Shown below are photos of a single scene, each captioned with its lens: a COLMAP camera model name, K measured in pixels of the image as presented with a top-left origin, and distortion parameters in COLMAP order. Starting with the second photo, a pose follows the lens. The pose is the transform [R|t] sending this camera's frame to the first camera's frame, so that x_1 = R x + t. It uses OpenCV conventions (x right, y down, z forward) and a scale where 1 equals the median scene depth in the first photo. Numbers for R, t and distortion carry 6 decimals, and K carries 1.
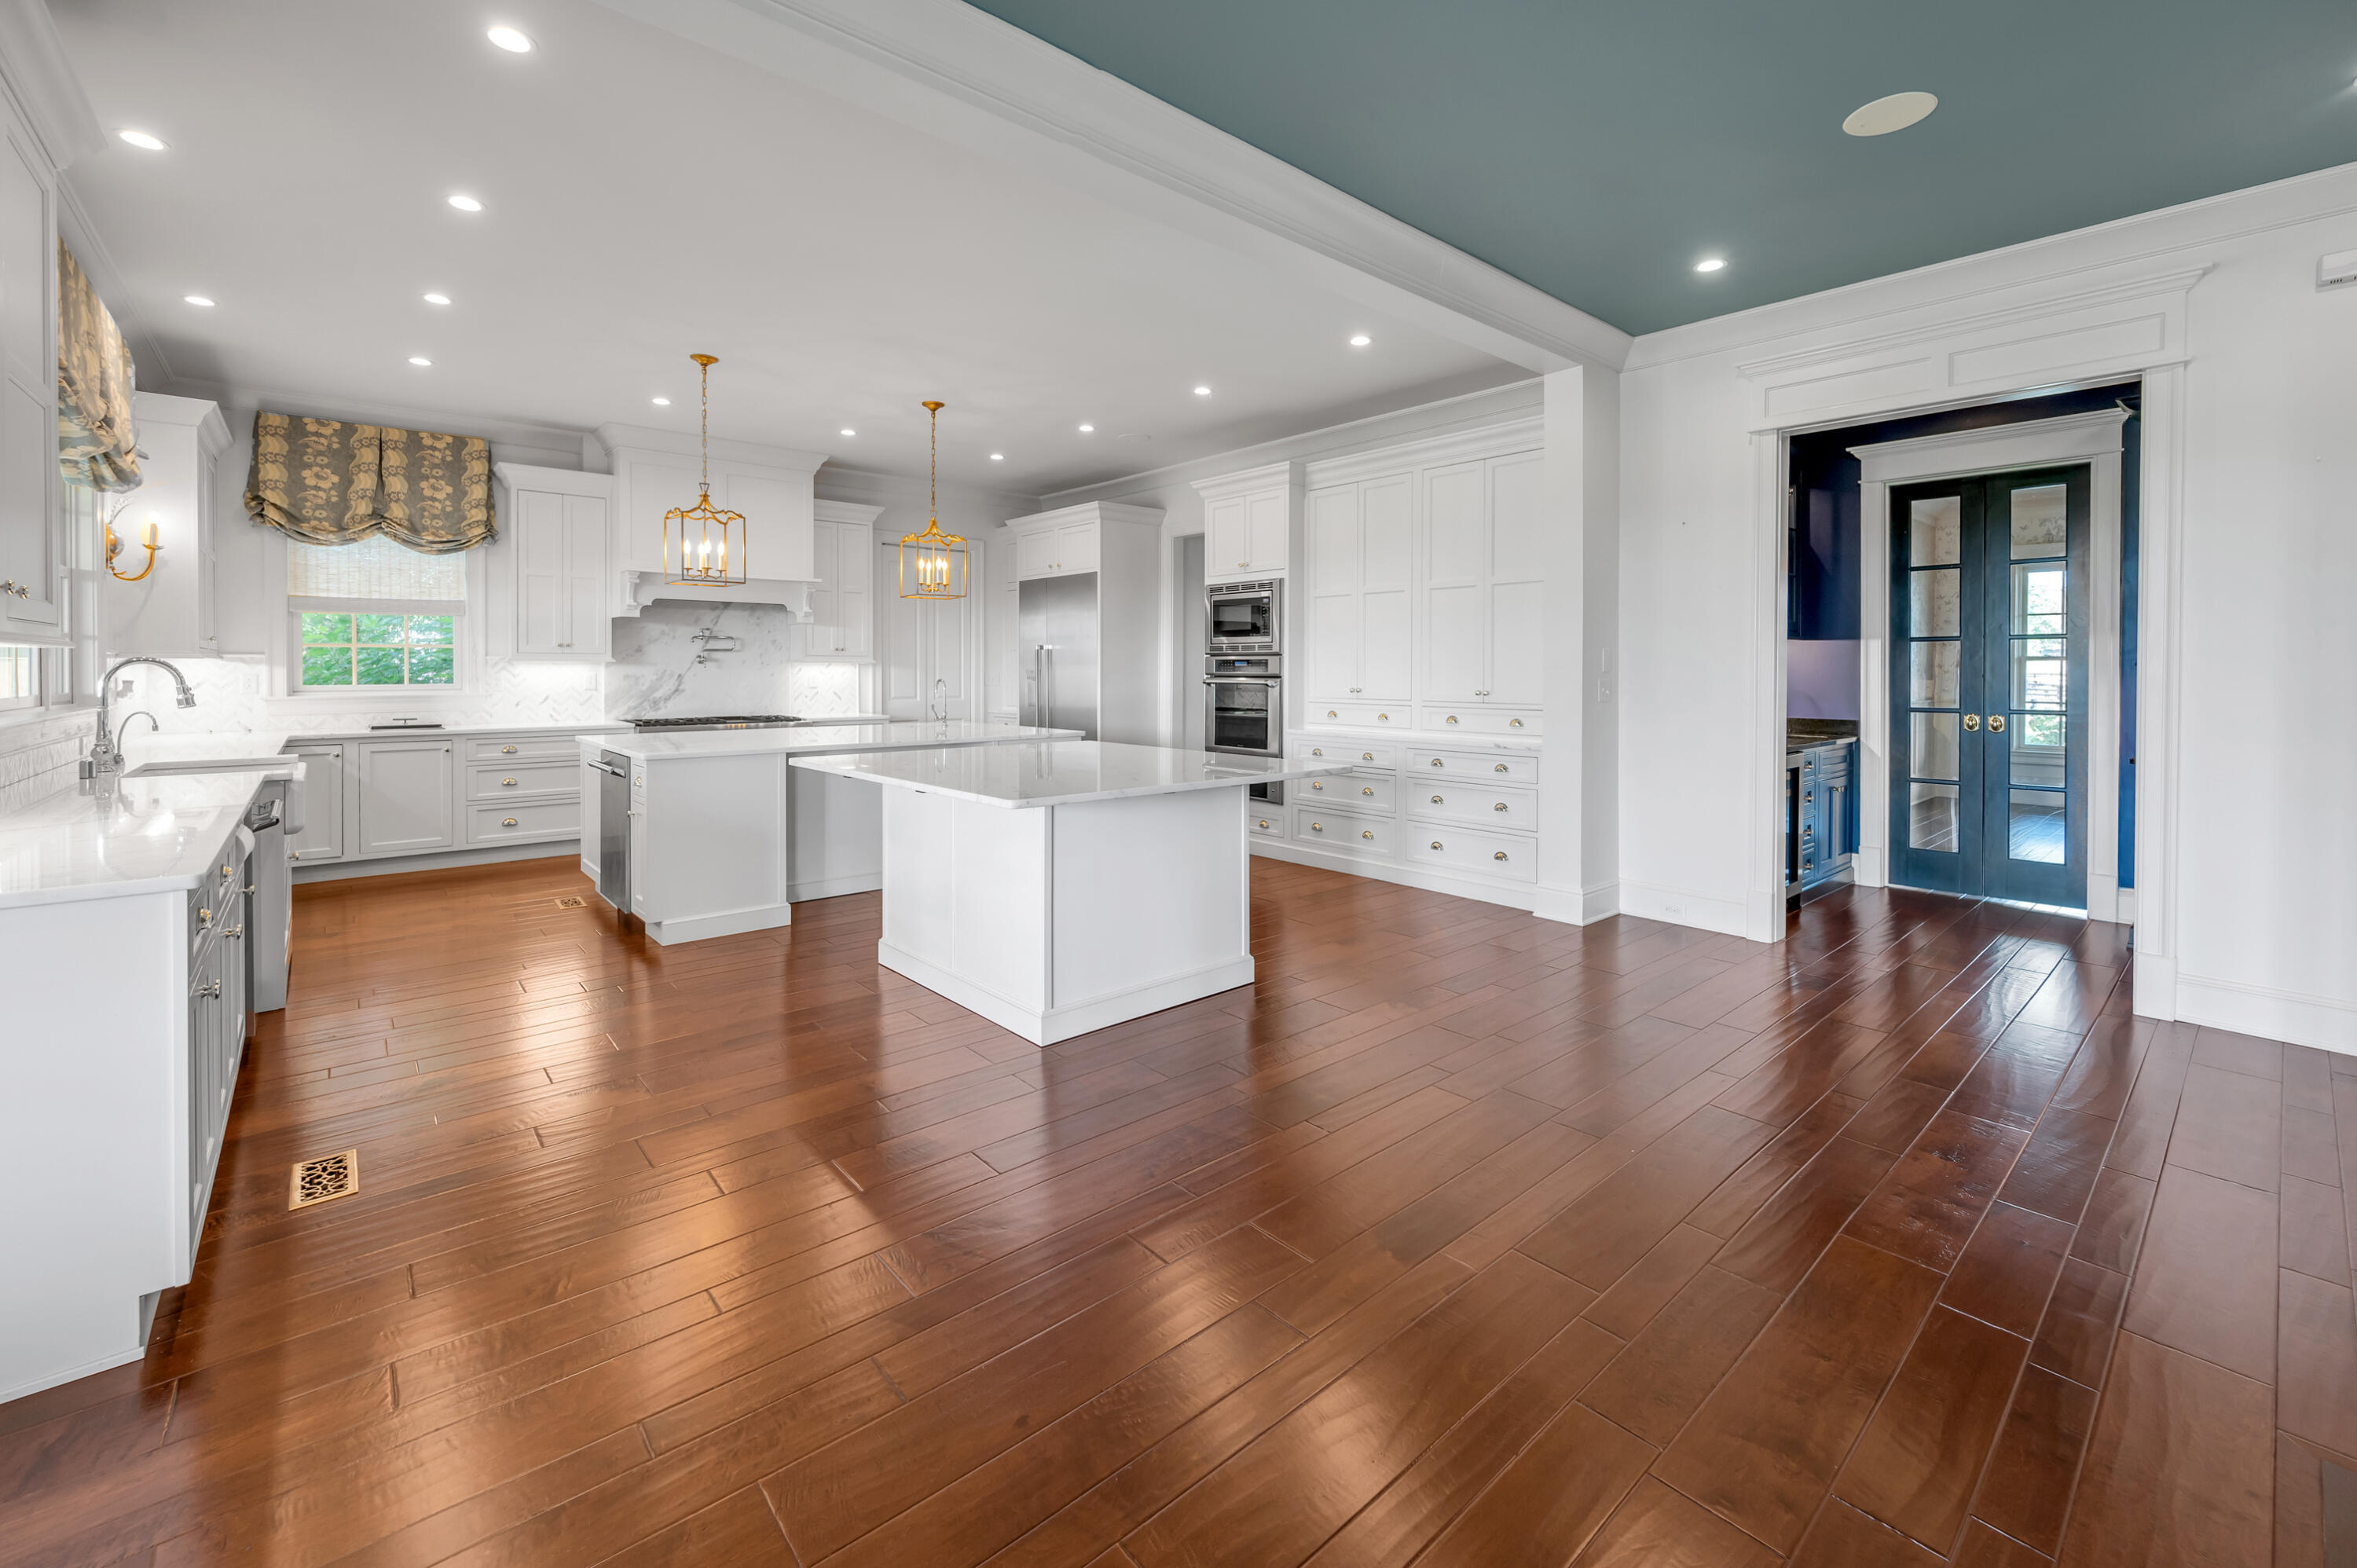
lens RADIAL K [[980.6, 0, 1163.0], [0, 980.6, 673.7], [0, 0, 1]] dist [0.009104, -0.001063]
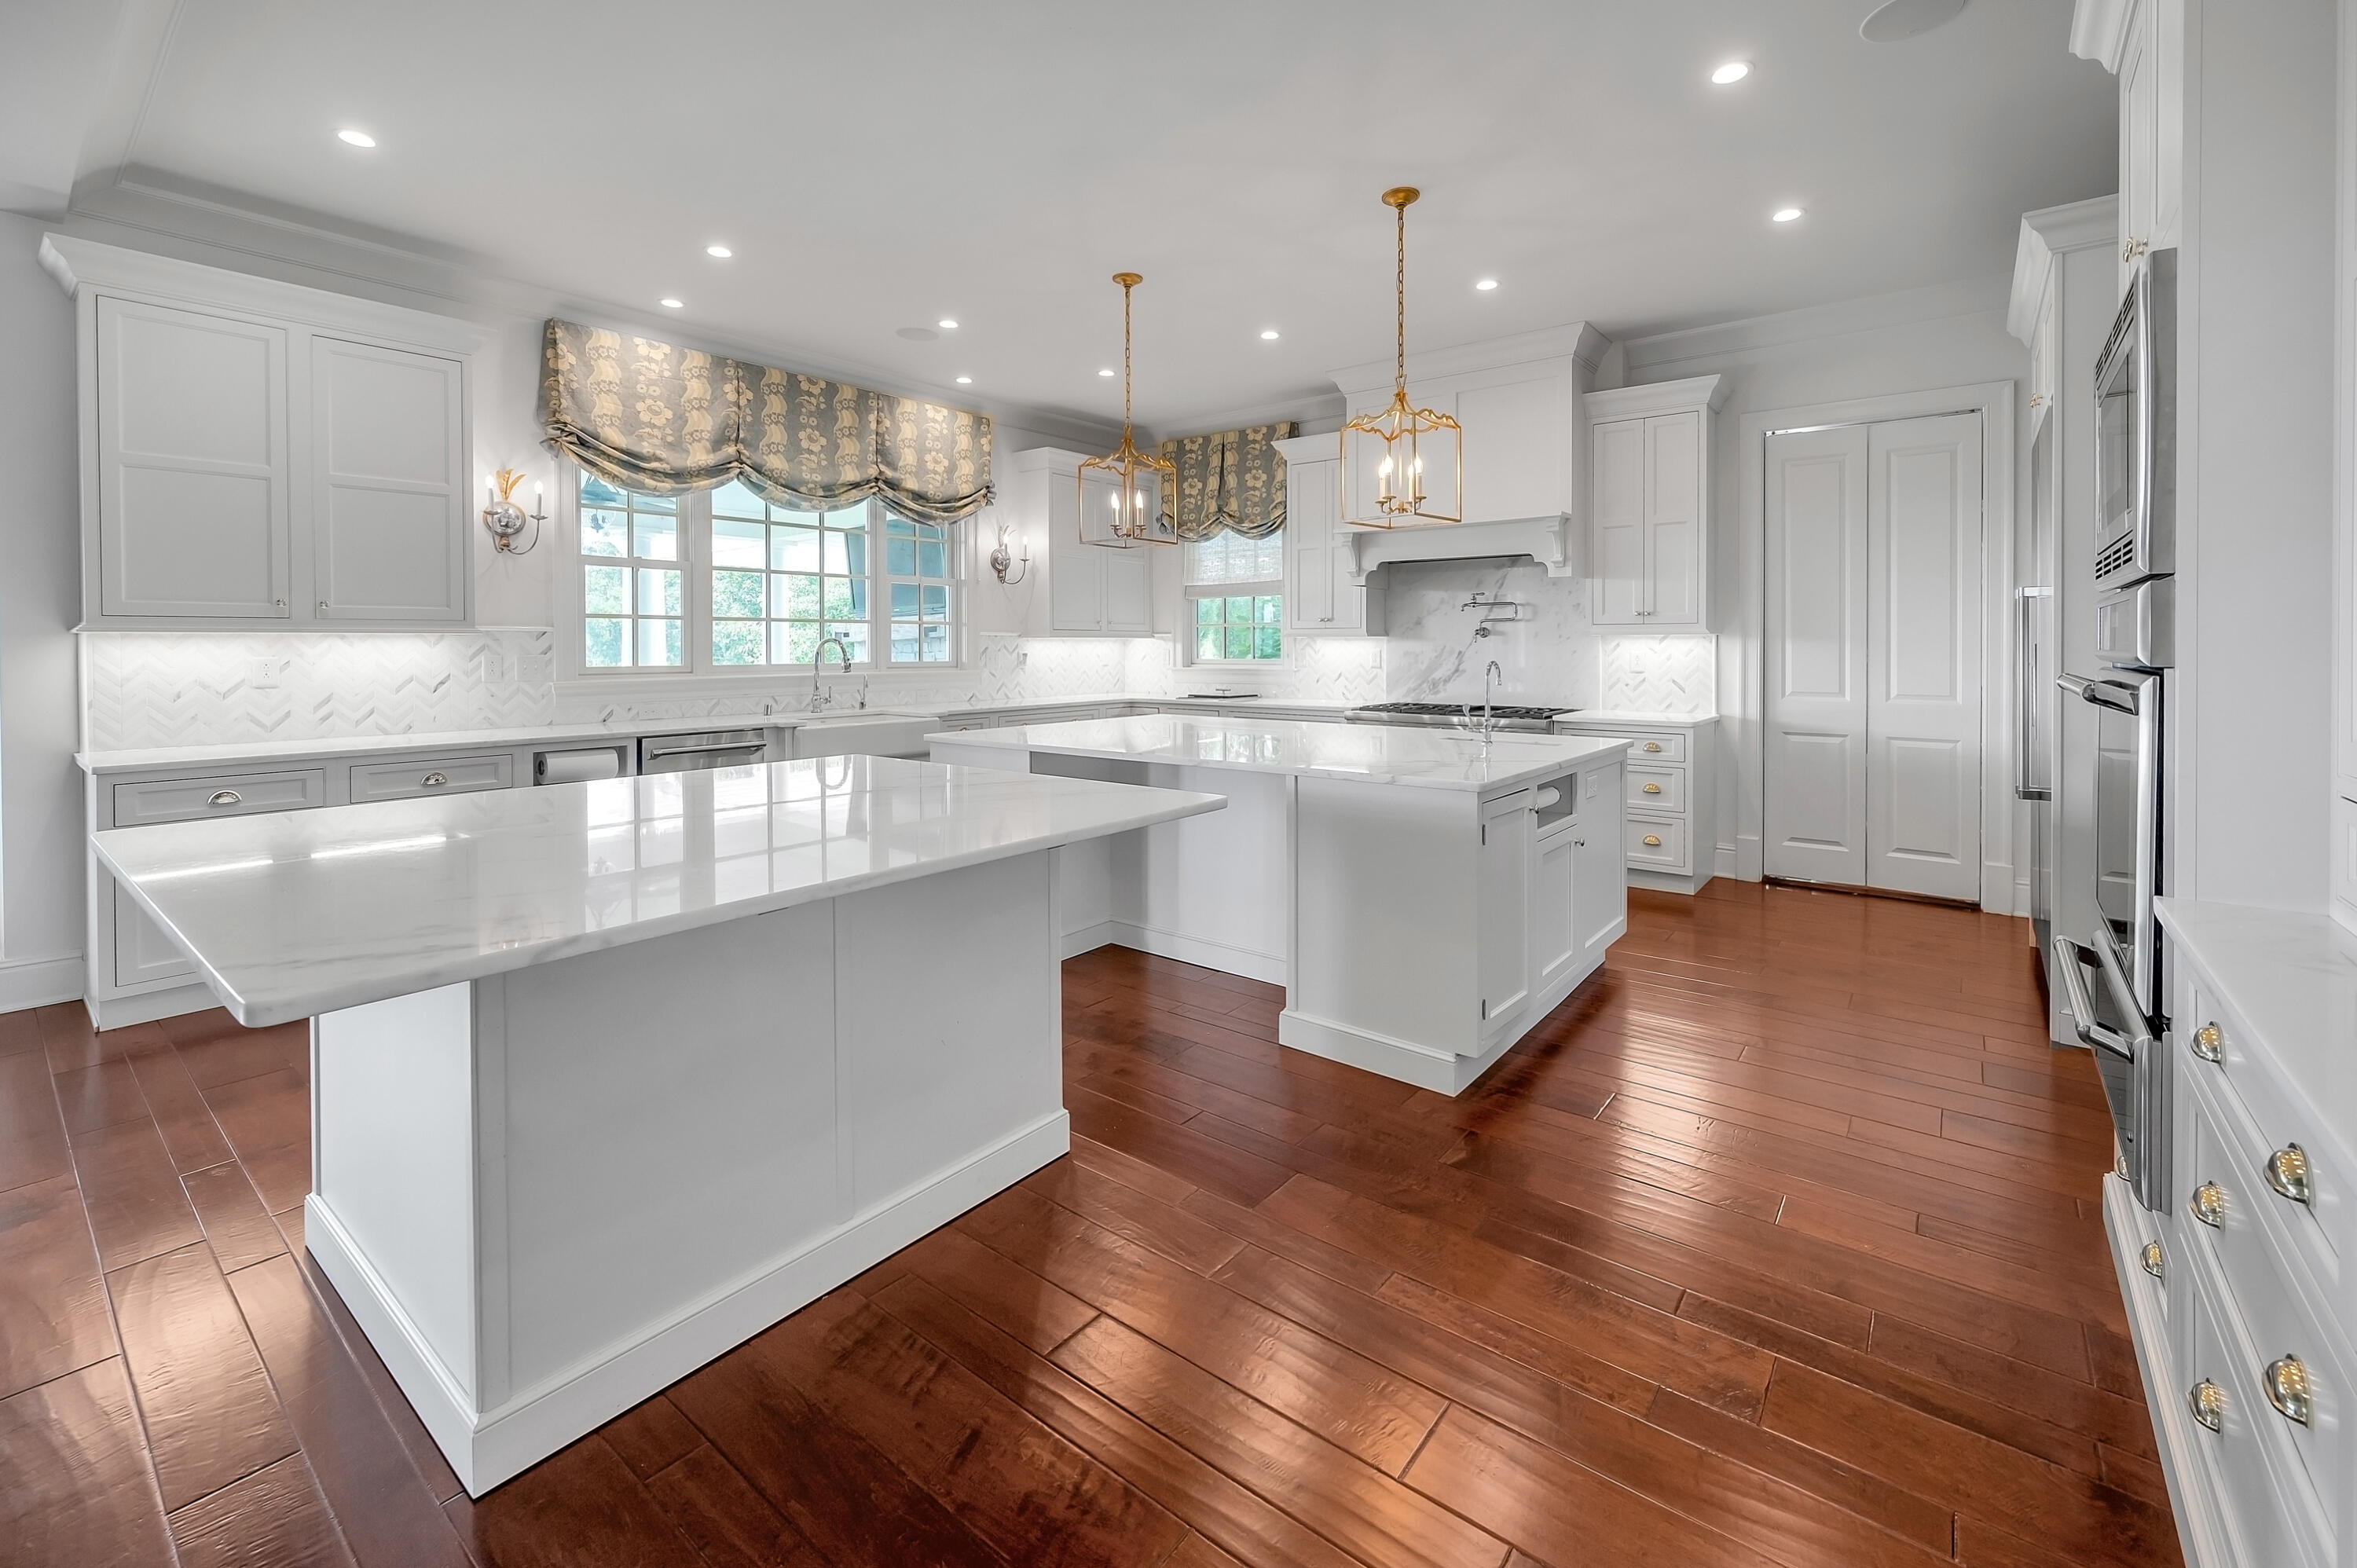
lens RADIAL K [[980.6, 0, 1210.1], [0, 980.6, 651.6], [0, 0, 1]] dist [0.009104, -0.001063]
pose [[0.203725, 0.005182, -0.979014, 0.301531], [-0.004399, 0.999981, 0.004377, -0.001692], [0.979018, 0.003414, 0.203744, 0.713000]]
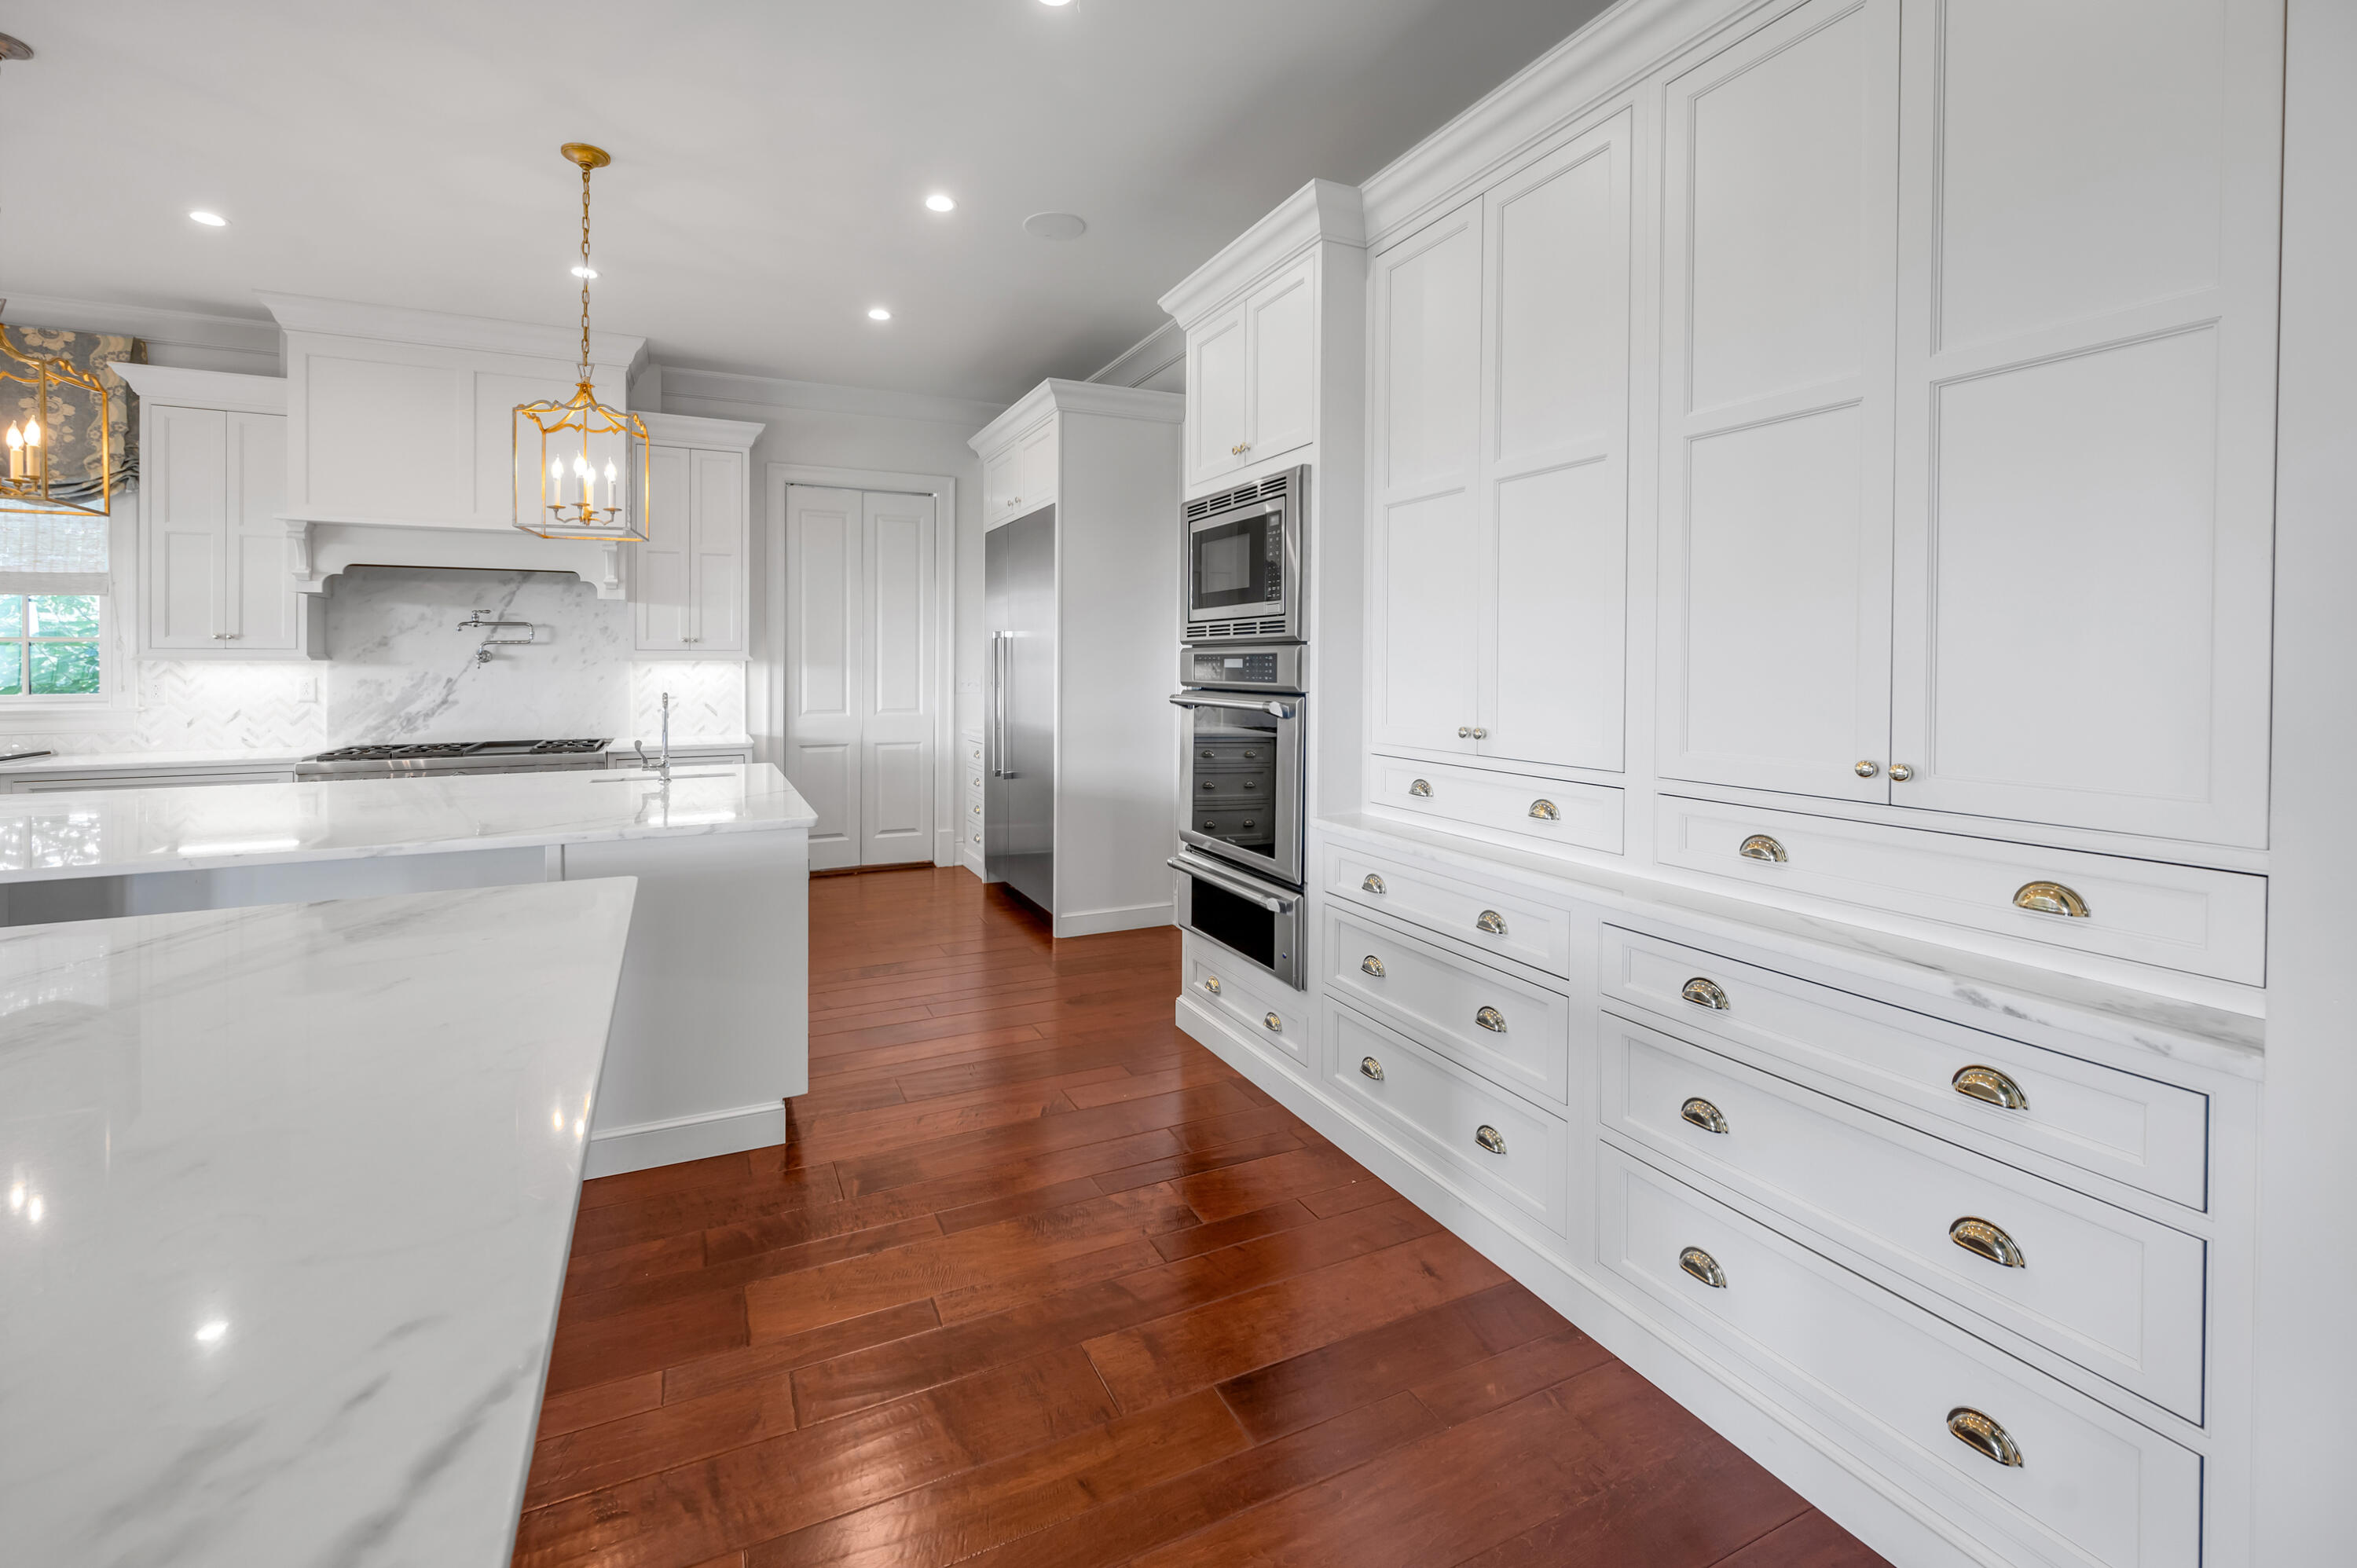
lens RADIAL K [[980.6, 0, 1106.6], [0, 980.6, 665.5], [0, 0, 1]] dist [0.009104, -0.001063]
pose [[0.953975, -0.000410, -0.299886, 0.164413], [-0.000136, 0.999998, -0.001798, -0.008235], [0.299887, 0.001756, 0.953973, 0.551943]]
